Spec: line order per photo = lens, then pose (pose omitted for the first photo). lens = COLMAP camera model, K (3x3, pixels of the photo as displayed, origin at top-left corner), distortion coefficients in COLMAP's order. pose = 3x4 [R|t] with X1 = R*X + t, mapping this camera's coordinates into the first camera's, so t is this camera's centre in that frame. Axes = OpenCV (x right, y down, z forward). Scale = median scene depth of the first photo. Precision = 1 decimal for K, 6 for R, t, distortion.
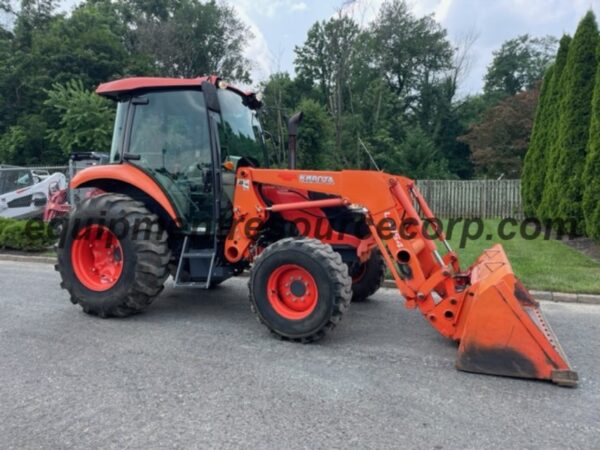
lens RADIAL K [[451.2, 0, 297.3], [0, 451.2, 224.5], [0, 0, 1]] dist [0.094071, -0.115985]
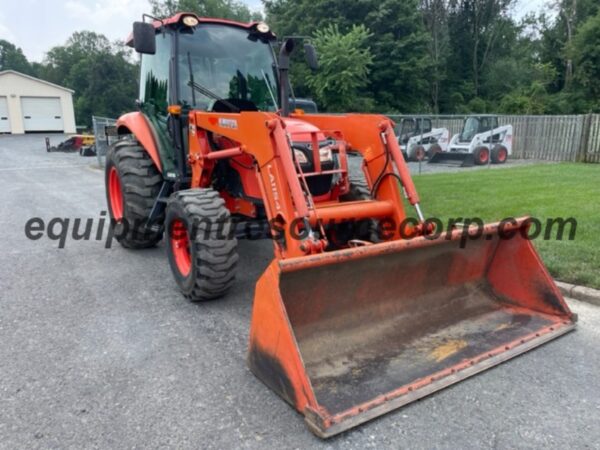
lens RADIAL K [[451.0, 0, 296.4], [0, 451.0, 229.9], [0, 0, 1]] dist [0.092432, -0.115278]
pose [[0.821990, 0.110900, -0.558599, 0.063959], [-0.030661, 0.988052, 0.151042, -0.003246], [0.568675, -0.107028, 0.815569, 0.032958]]
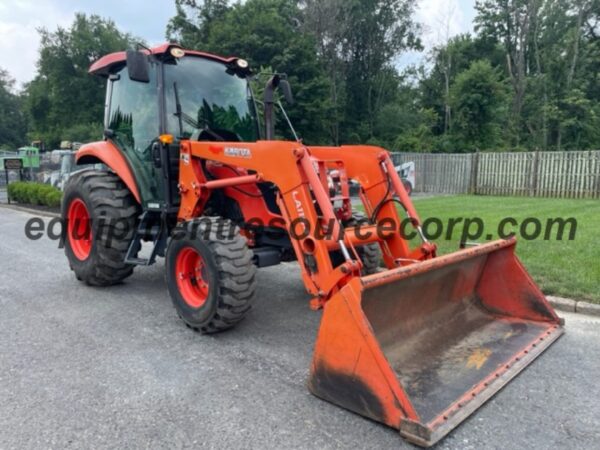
lens RADIAL K [[451.0, 0, 296.4], [0, 451.0, 229.9], [0, 0, 1]] dist [0.092432, -0.115278]
pose [[0.925220, 0.046032, -0.376628, 0.047002], [-0.021548, 0.997386, 0.068968, -0.001220], [0.378818, -0.055695, 0.923794, 0.021610]]
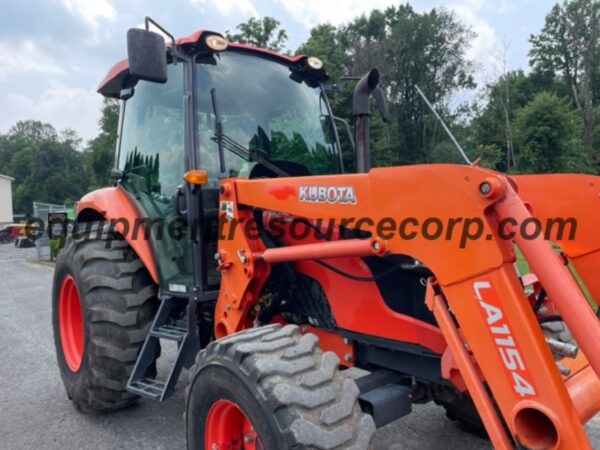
lens RADIAL K [[452.6, 0, 302.3], [0, 452.6, 220.9], [0, 0, 1]] dist [0.092152, -0.120647]
pose [[0.884480, -0.024521, -0.465934, 0.022009], [0.003981, 0.998978, -0.045016, -0.005264], [0.466562, 0.037961, 0.883674, 0.057958]]
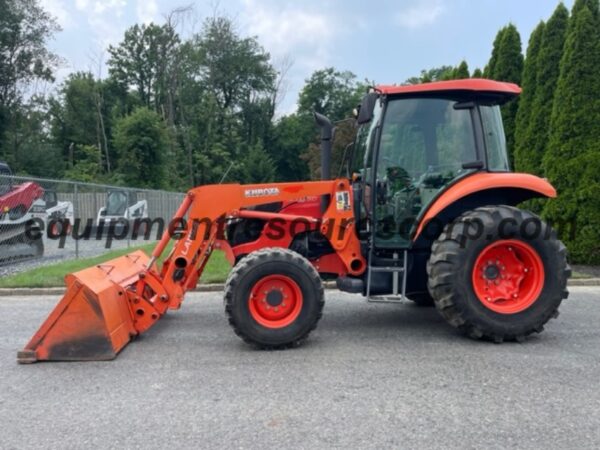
lens RADIAL K [[452.5, 0, 304.6], [0, 452.5, 232.0], [0, 0, 1]] dist [0.090745, -0.115209]
pose [[0.905676, -0.027843, 0.423054, -0.076162], [0.033580, 0.999417, -0.006113, -0.000521], [-0.422638, 0.019742, 0.906084, 0.010711]]
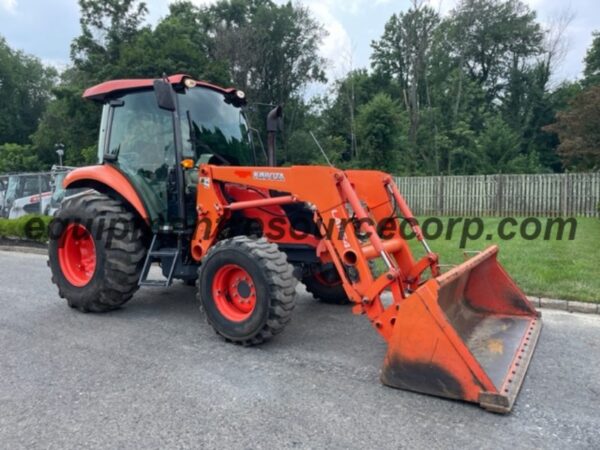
lens RADIAL K [[451.2, 0, 297.3], [0, 451.2, 224.5], [0, 0, 1]] dist [0.094071, -0.115985]
pose [[0.983390, 0.000739, -0.181502, 0.026710], [-0.000136, 0.999994, 0.003335, -0.000031], [0.181503, -0.003255, 0.983385, 0.006558]]
